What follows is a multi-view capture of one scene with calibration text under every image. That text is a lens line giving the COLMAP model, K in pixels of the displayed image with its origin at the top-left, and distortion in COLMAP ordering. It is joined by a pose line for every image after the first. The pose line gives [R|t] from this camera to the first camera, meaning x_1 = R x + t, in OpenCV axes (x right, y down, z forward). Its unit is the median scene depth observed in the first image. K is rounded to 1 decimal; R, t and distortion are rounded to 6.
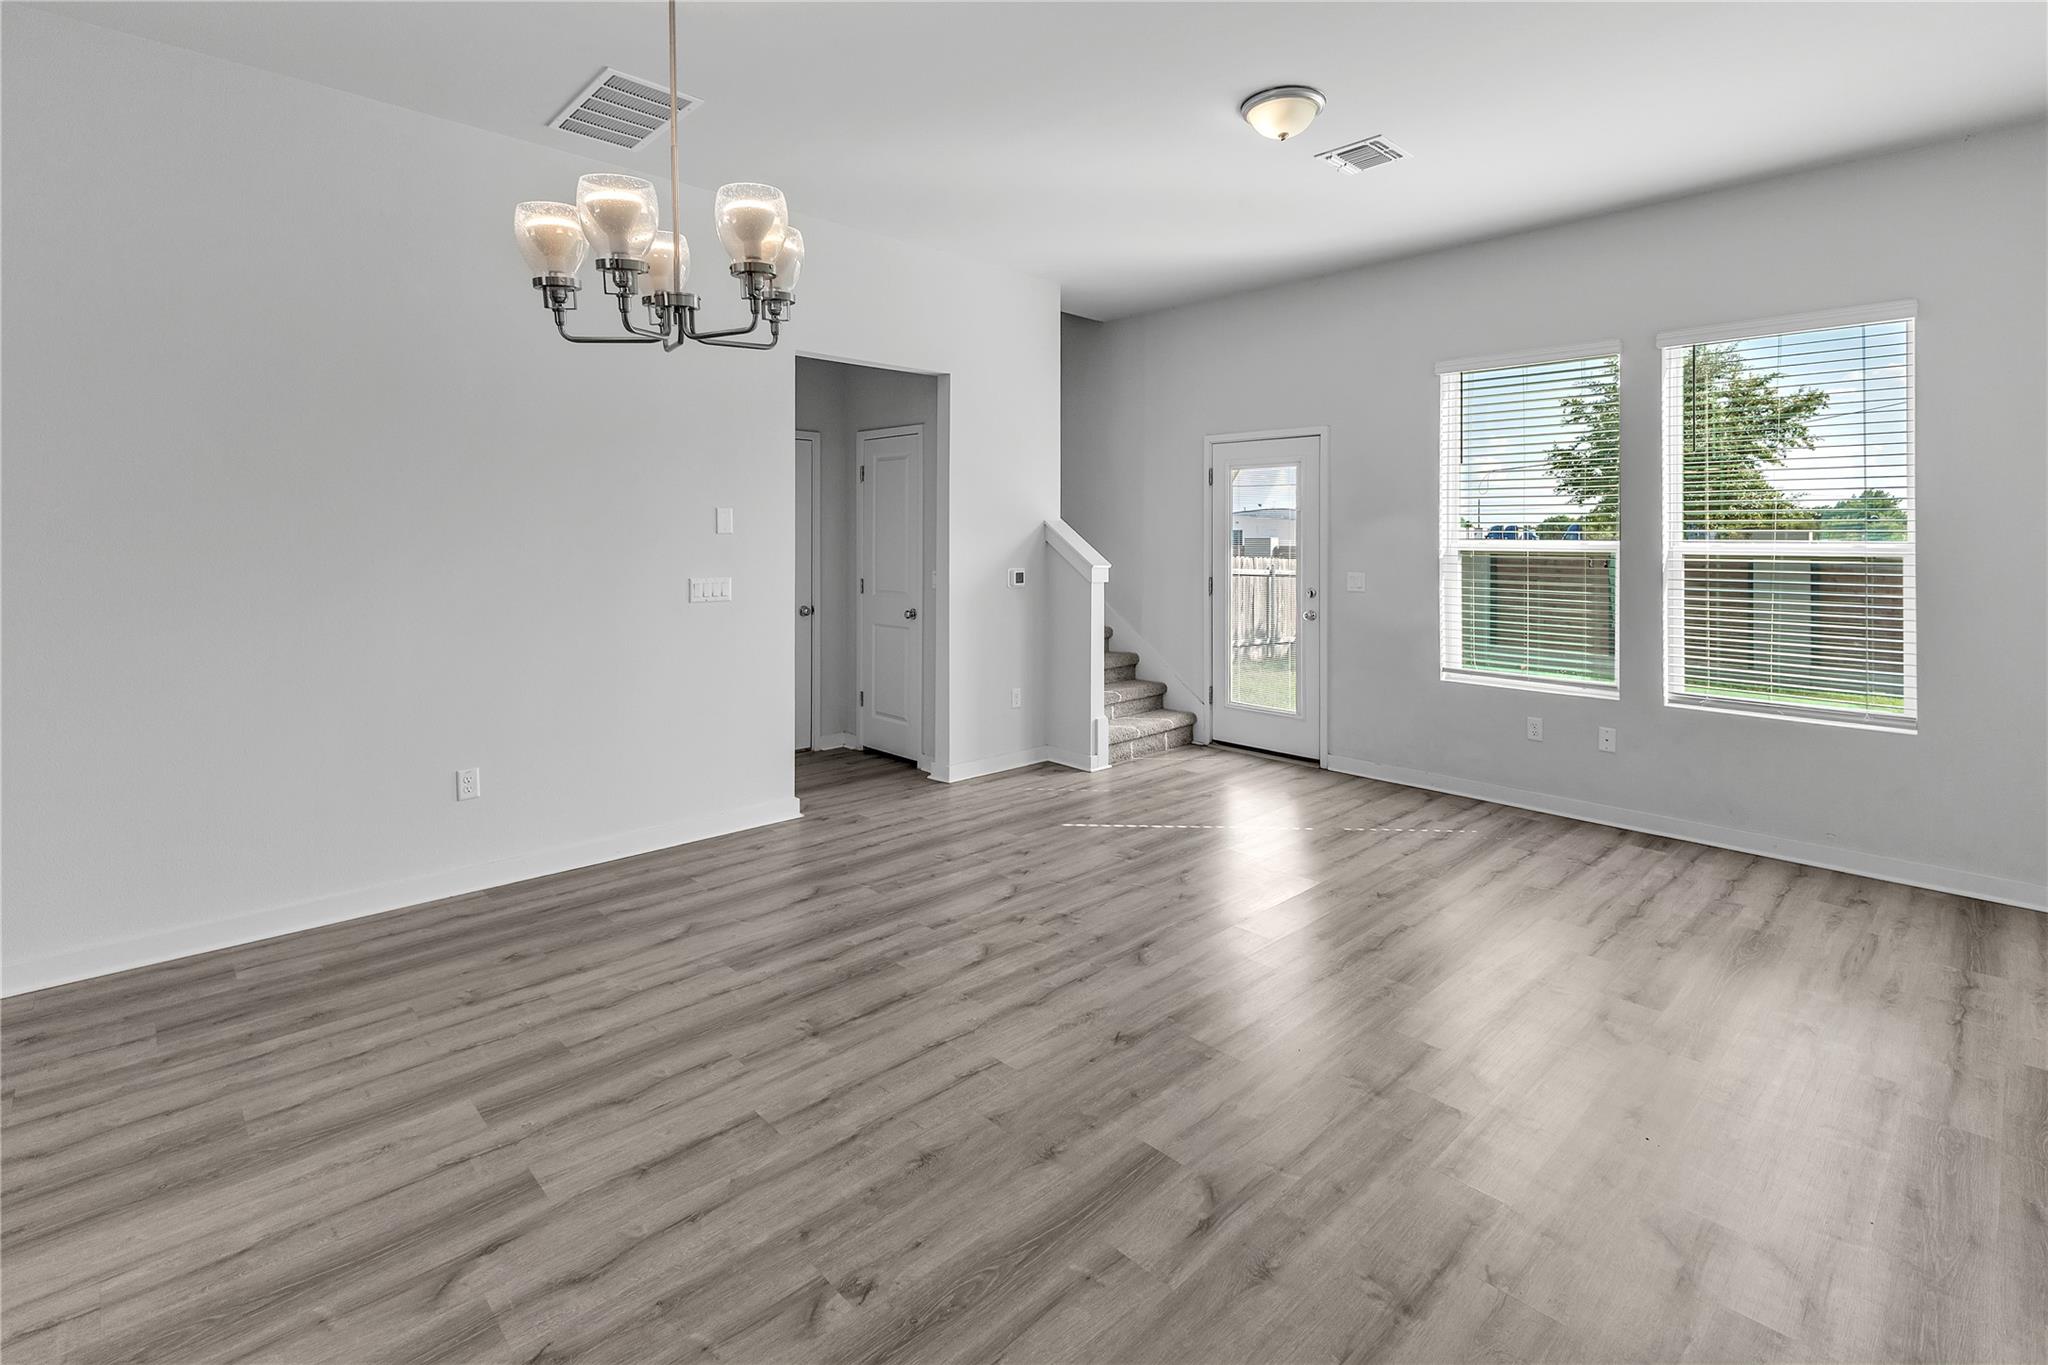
lens RADIAL K [[949.0, 0, 1031.8], [0, 949.0, 534.5], [0, 0, 1]] dist [0.008788, -0.001434]
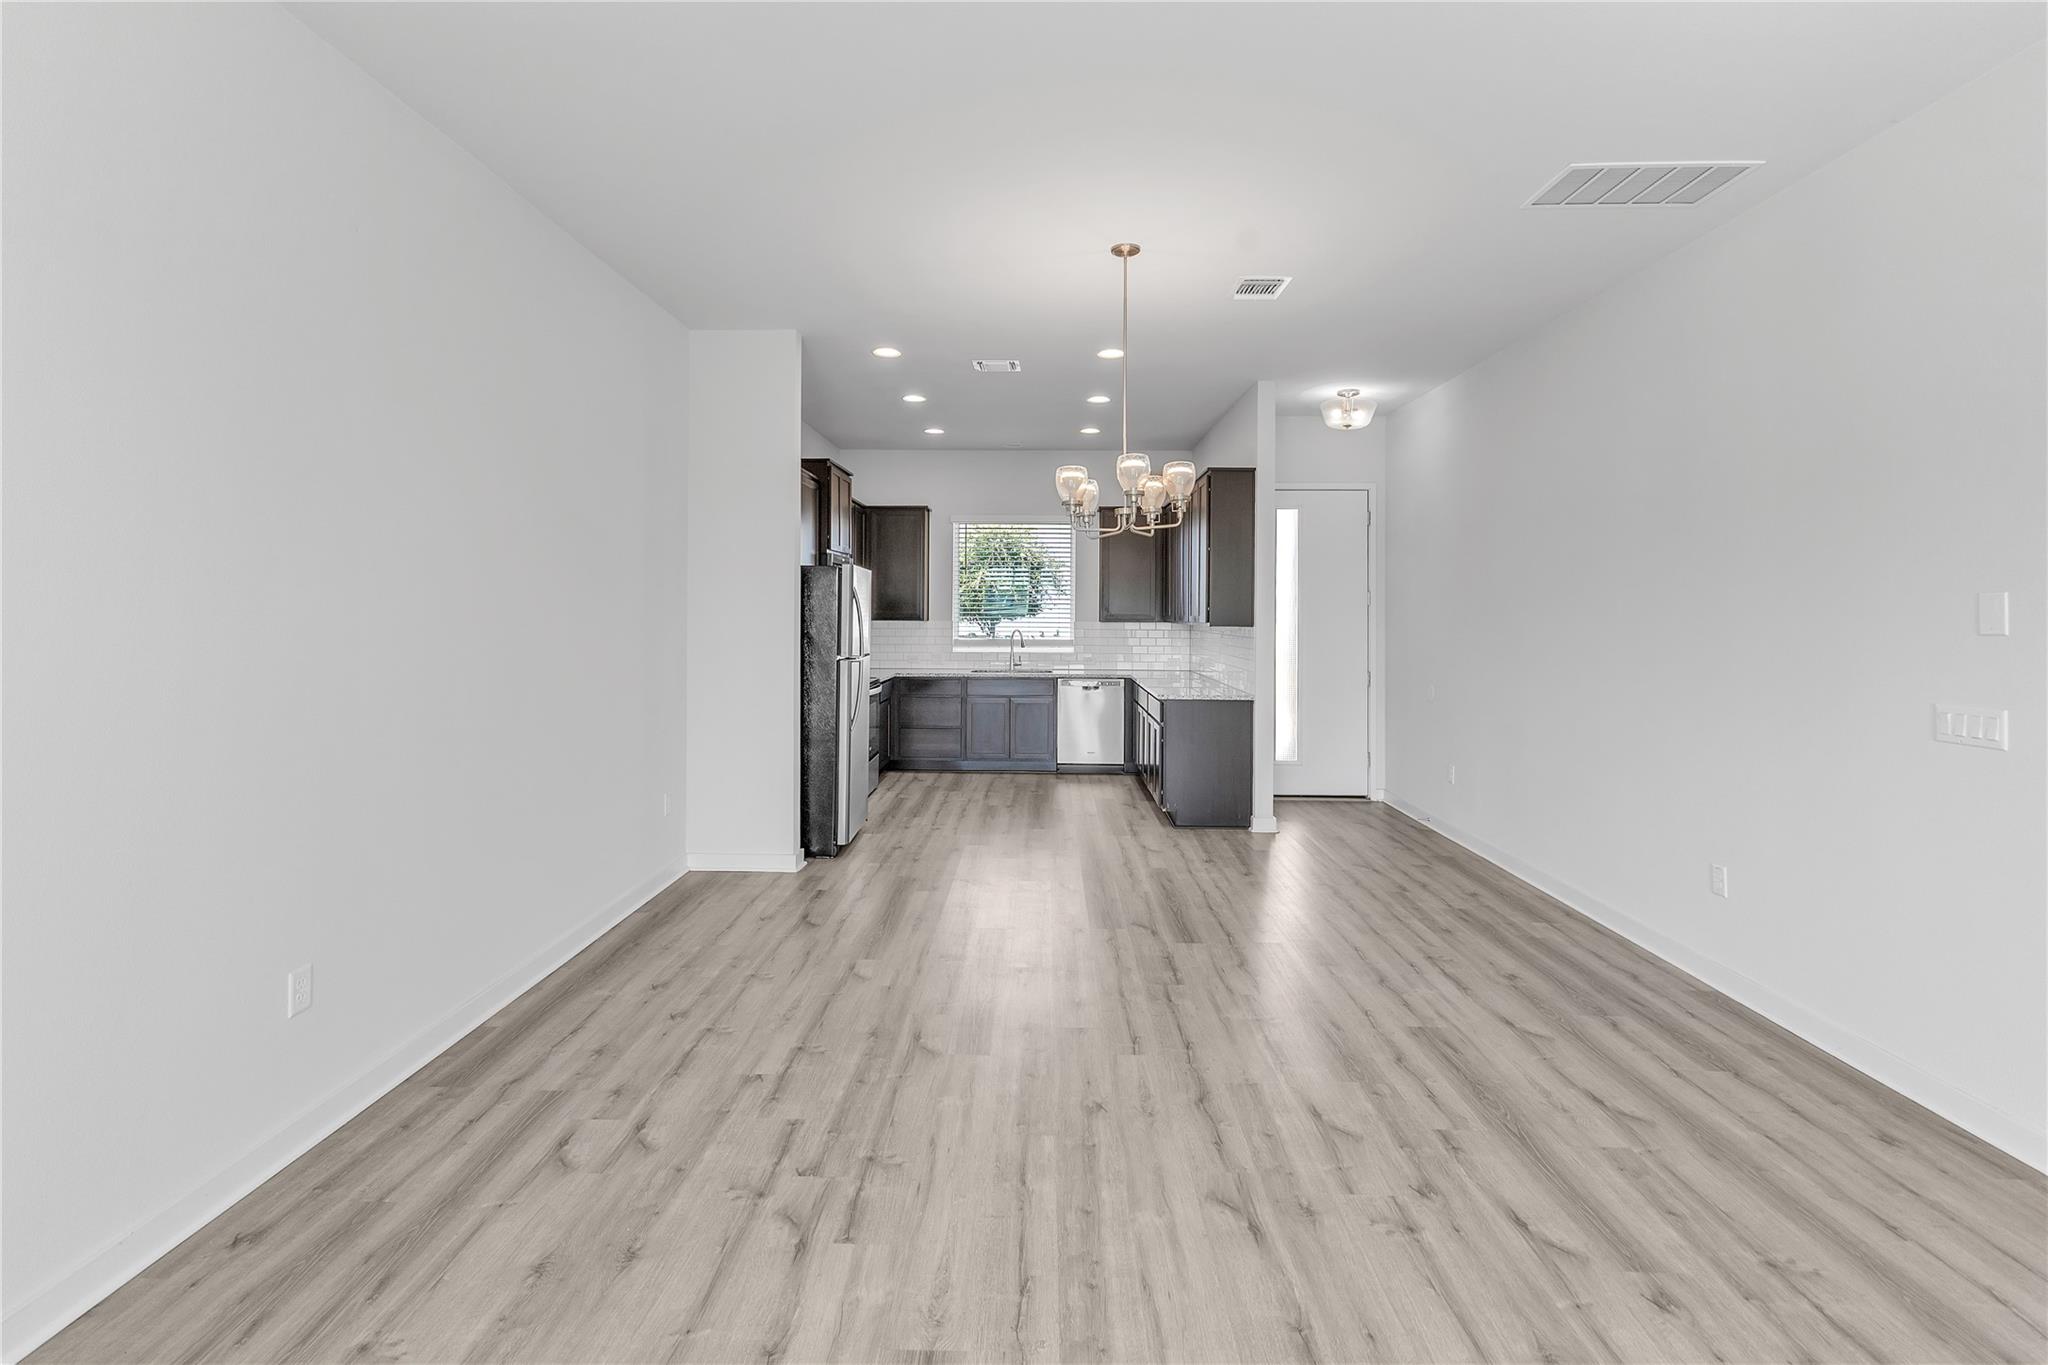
lens RADIAL K [[924.7, 0, 1025.4], [0, 924.7, 590.6], [0, 0, 1]] dist [0.014647, -0.001569]
pose [[-0.709053, -0.026838, -0.704644, 0.699629], [-0.007788, 0.999513, -0.030232, -0.006979], [0.705112, -0.015948, -0.708916, 1.323929]]
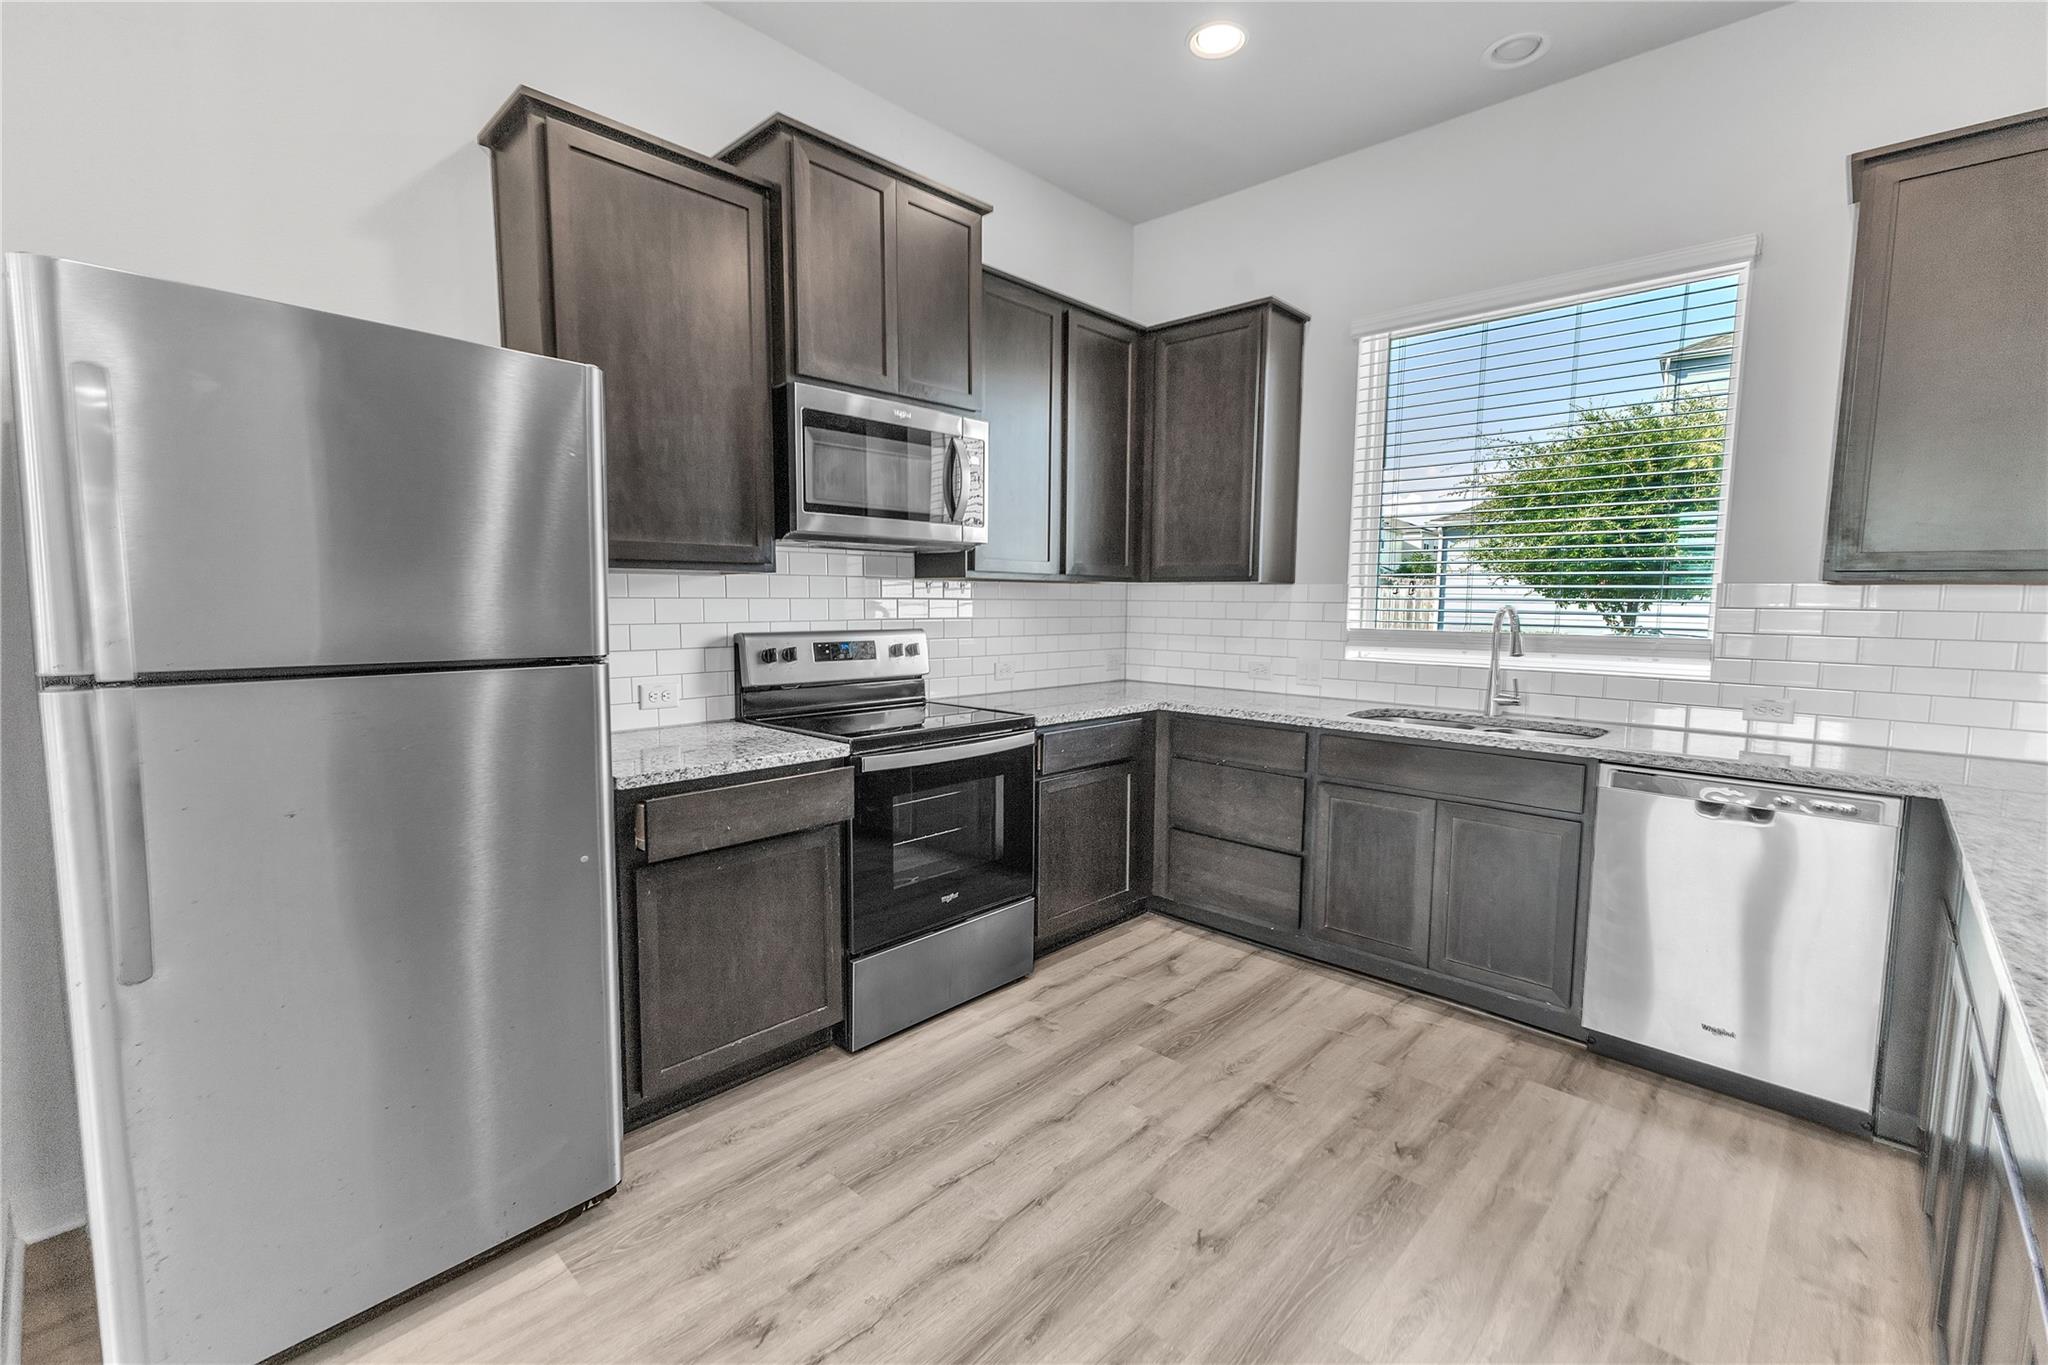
lens RADIAL K [[891.5, 0, 1029.0], [0, 891.5, 676.0], [0, 0, 1]] dist [0.013356, -0.000510]
pose [[-0.998465, -0.012468, -0.053967, -0.594024], [-0.017085, 0.996152, 0.085963, 0.025456], [0.052688, 0.086753, -0.994836, 0.336636]]
